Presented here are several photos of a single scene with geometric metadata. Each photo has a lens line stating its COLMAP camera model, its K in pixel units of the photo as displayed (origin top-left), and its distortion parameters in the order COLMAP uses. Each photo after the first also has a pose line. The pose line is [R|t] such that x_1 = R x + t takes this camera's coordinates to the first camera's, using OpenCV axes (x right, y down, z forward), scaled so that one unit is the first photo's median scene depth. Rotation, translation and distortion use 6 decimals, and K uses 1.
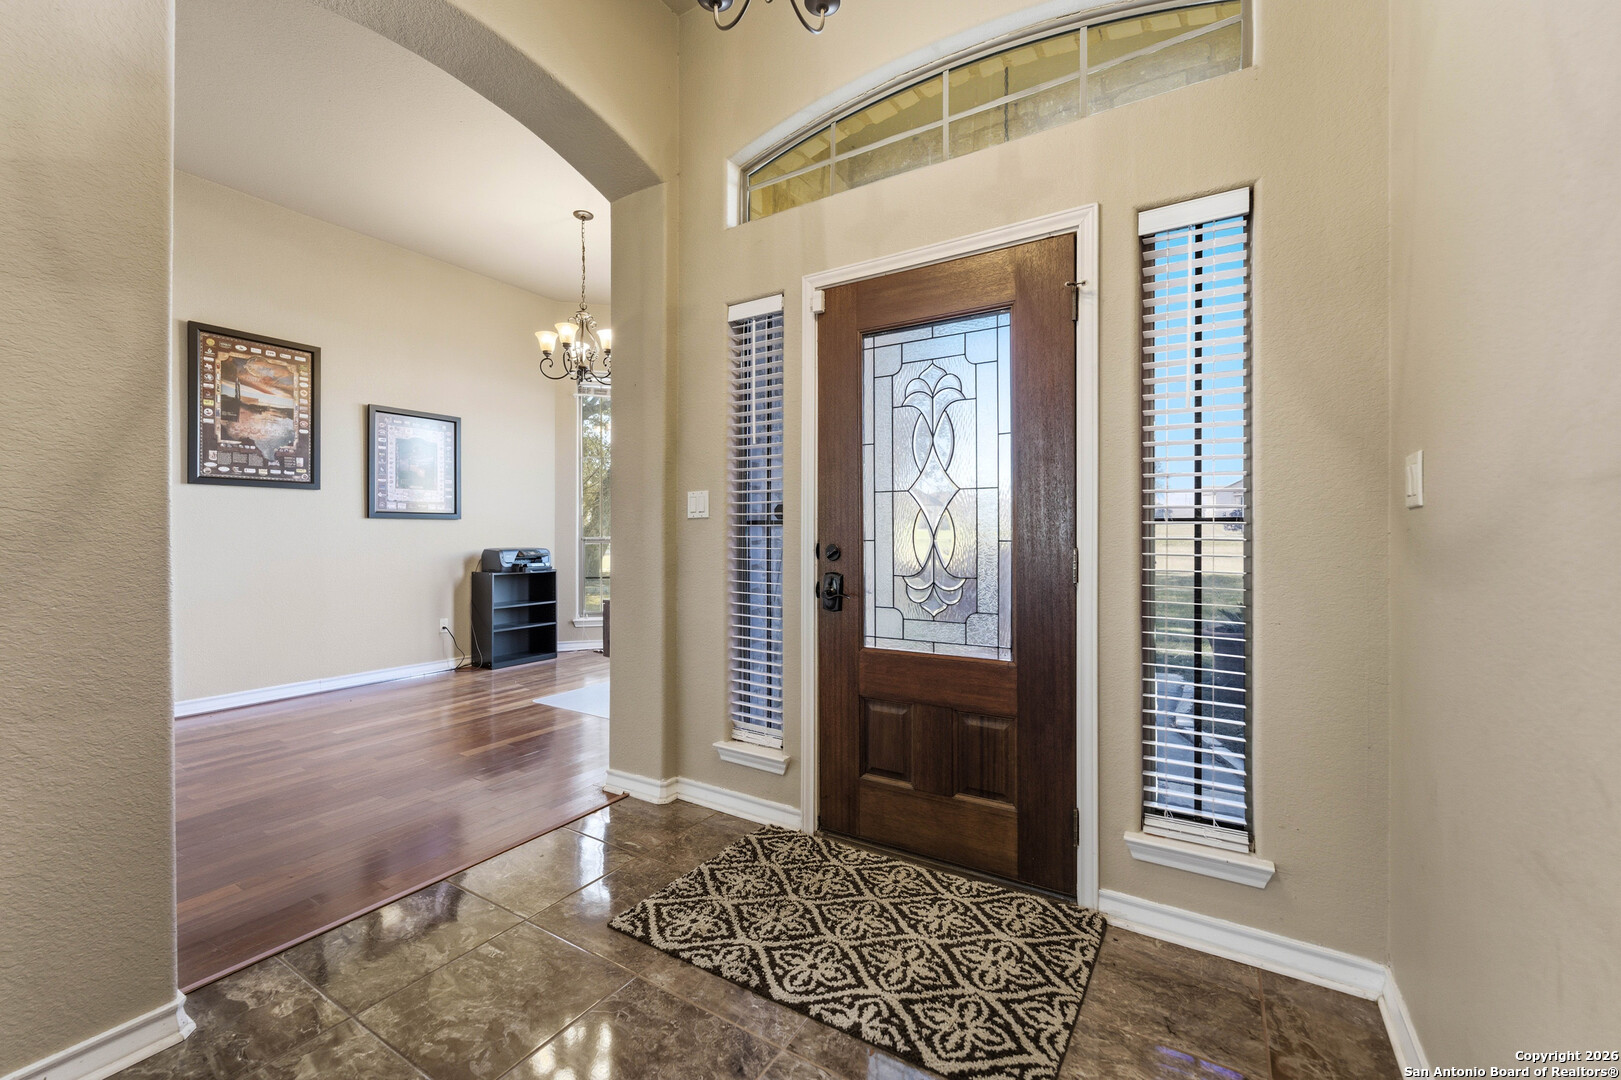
lens RADIAL K [[655.5, 0, 814.4], [0, 655.5, 542.0], [0, 0, 1]] dist [0.000011, -0.000396]
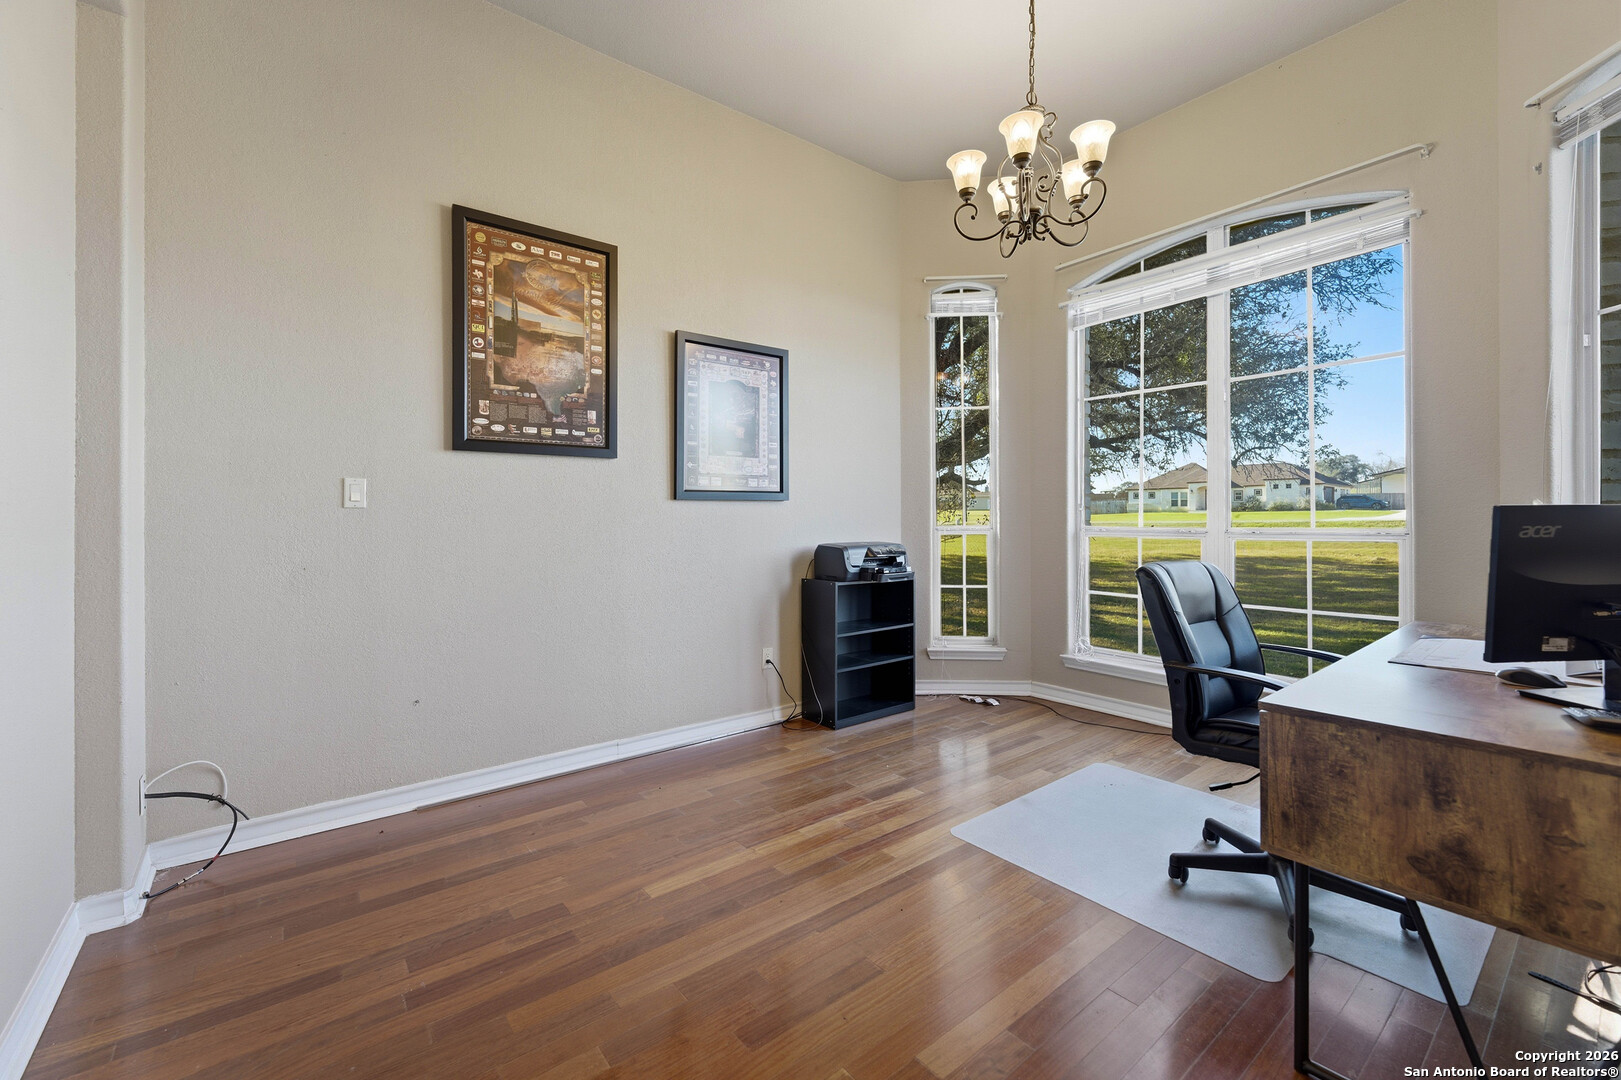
lens RADIAL K [[655.5, 0, 805.9], [0, 655.5, 526.8], [0, 0, 1]] dist [0.000011, -0.000396]
pose [[0.940810, 0.001102, -0.338932, -0.353869], [-0.000152, 0.999996, 0.002831, -0.011675], [0.338933, -0.002612, 0.940807, 0.445955]]
